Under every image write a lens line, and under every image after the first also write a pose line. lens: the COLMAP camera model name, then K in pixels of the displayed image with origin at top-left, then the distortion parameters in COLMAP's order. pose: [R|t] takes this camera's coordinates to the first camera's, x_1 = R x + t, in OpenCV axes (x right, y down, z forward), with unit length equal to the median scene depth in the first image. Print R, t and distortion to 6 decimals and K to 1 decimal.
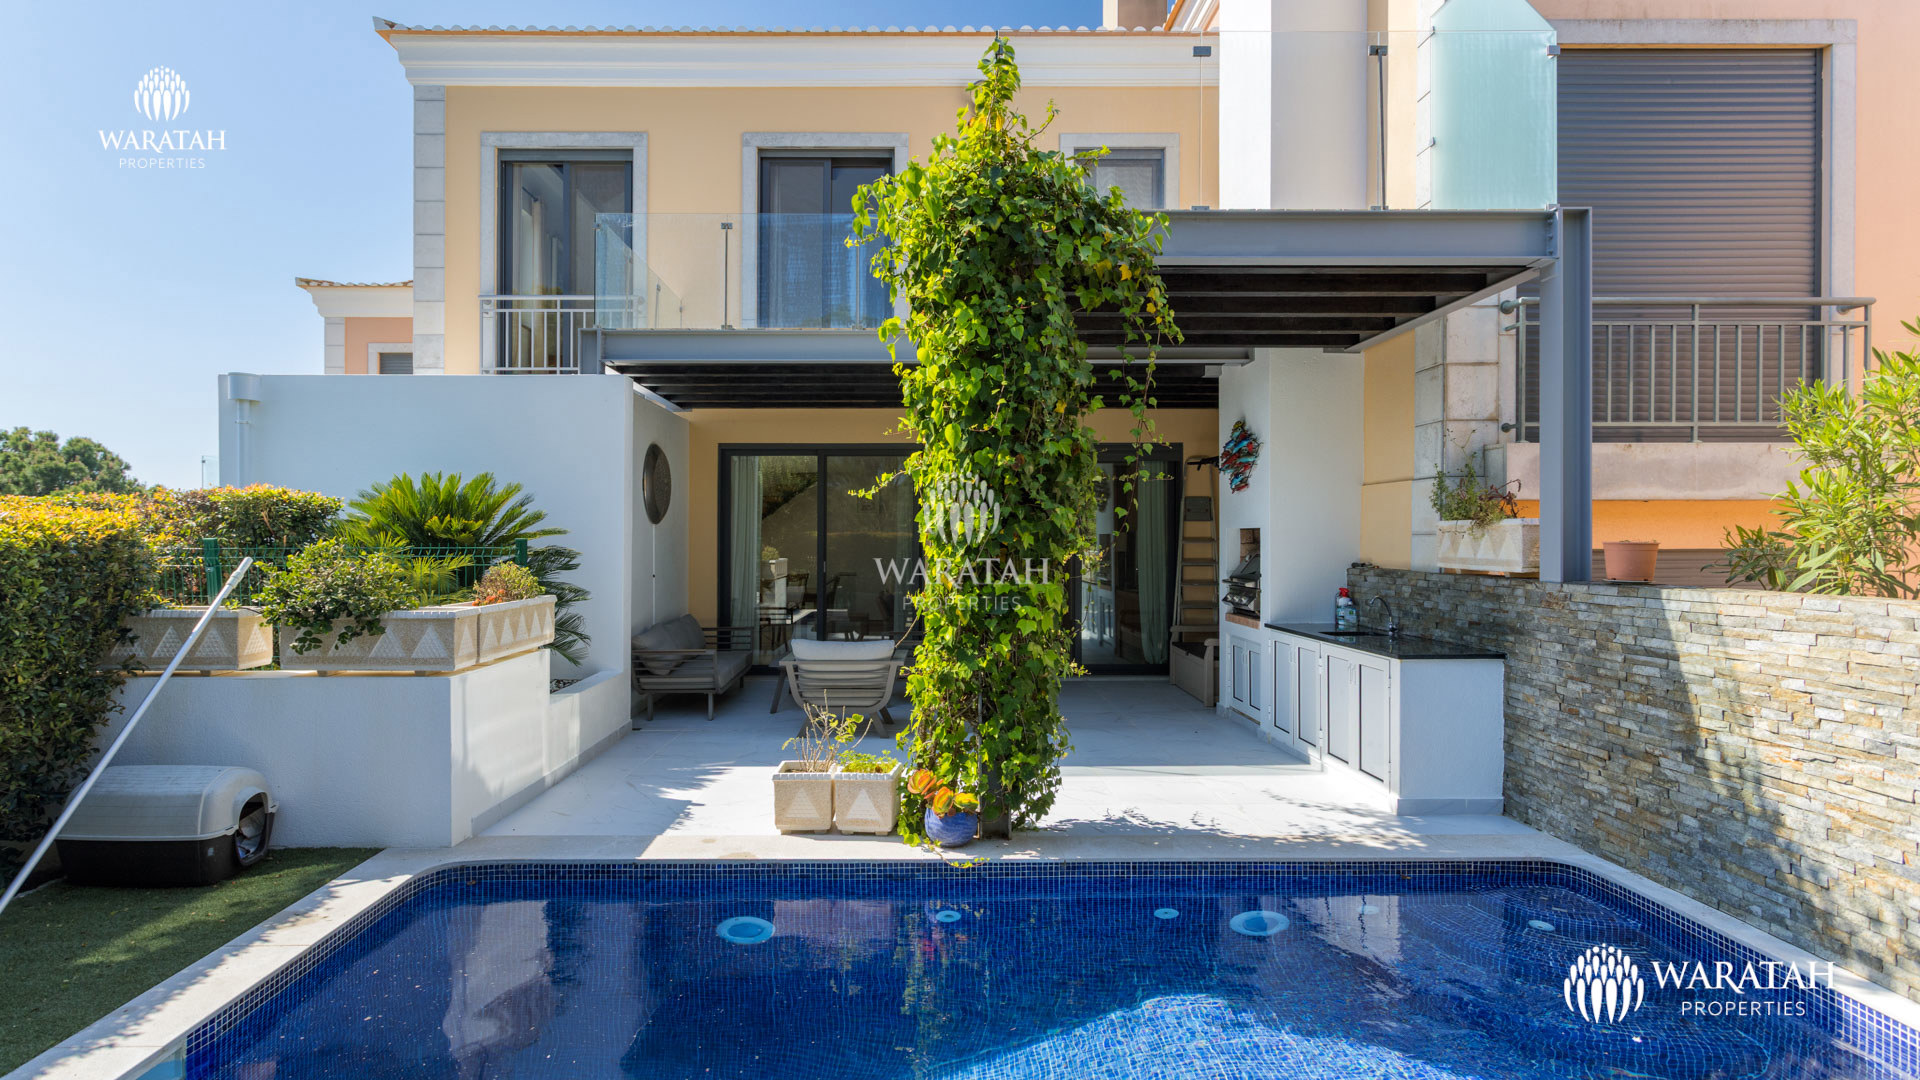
lens RADIAL K [[948.0, 0, 924.0], [0, 948.0, 534.2], [0, 0, 1]] dist [0.000814, 0.000583]
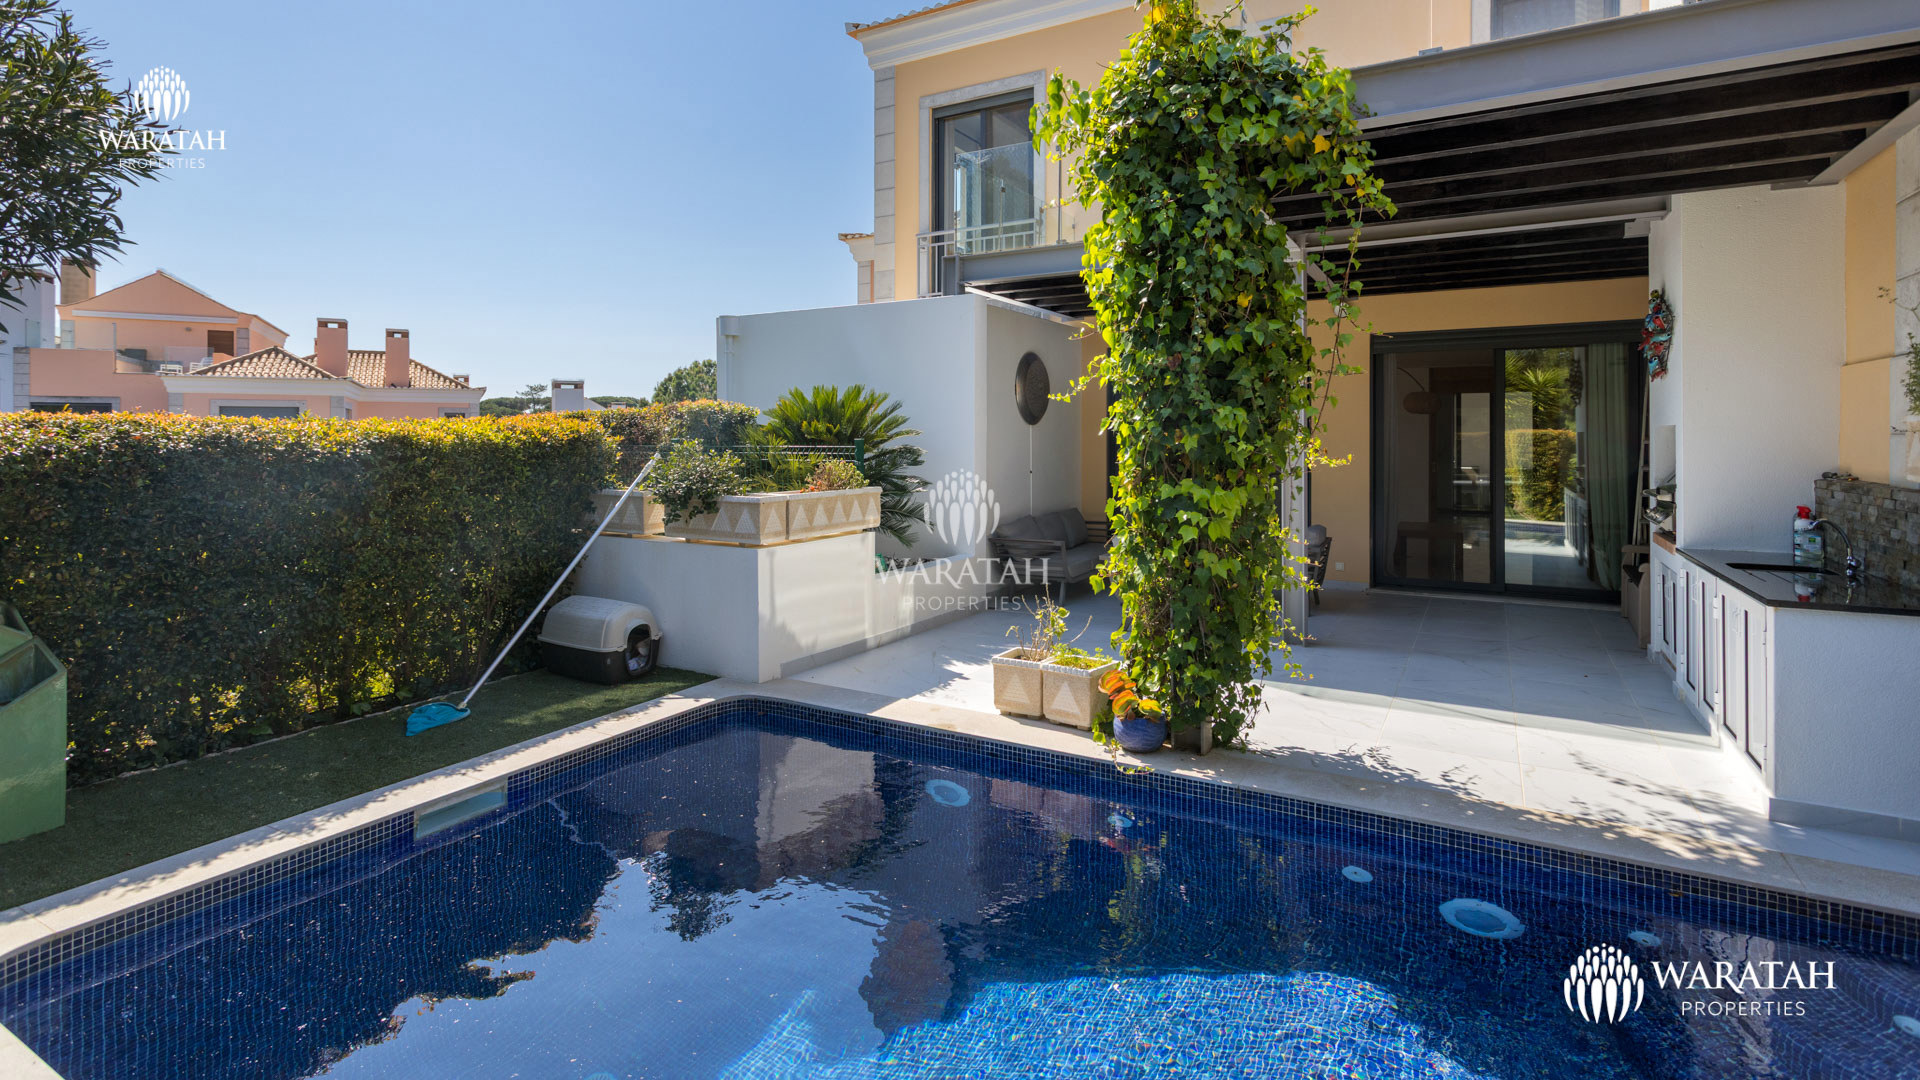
lens RADIAL K [[910.3, 0, 967.6], [0, 910.3, 429.3], [0, 0, 1]] dist [0.001055, 0.000690]
pose [[0.862740, -0.004683, -0.505626, 0.340812], [0.003674, 0.999989, -0.002994, -0.004669], [0.505634, 0.000726, 0.862748, 0.086109]]
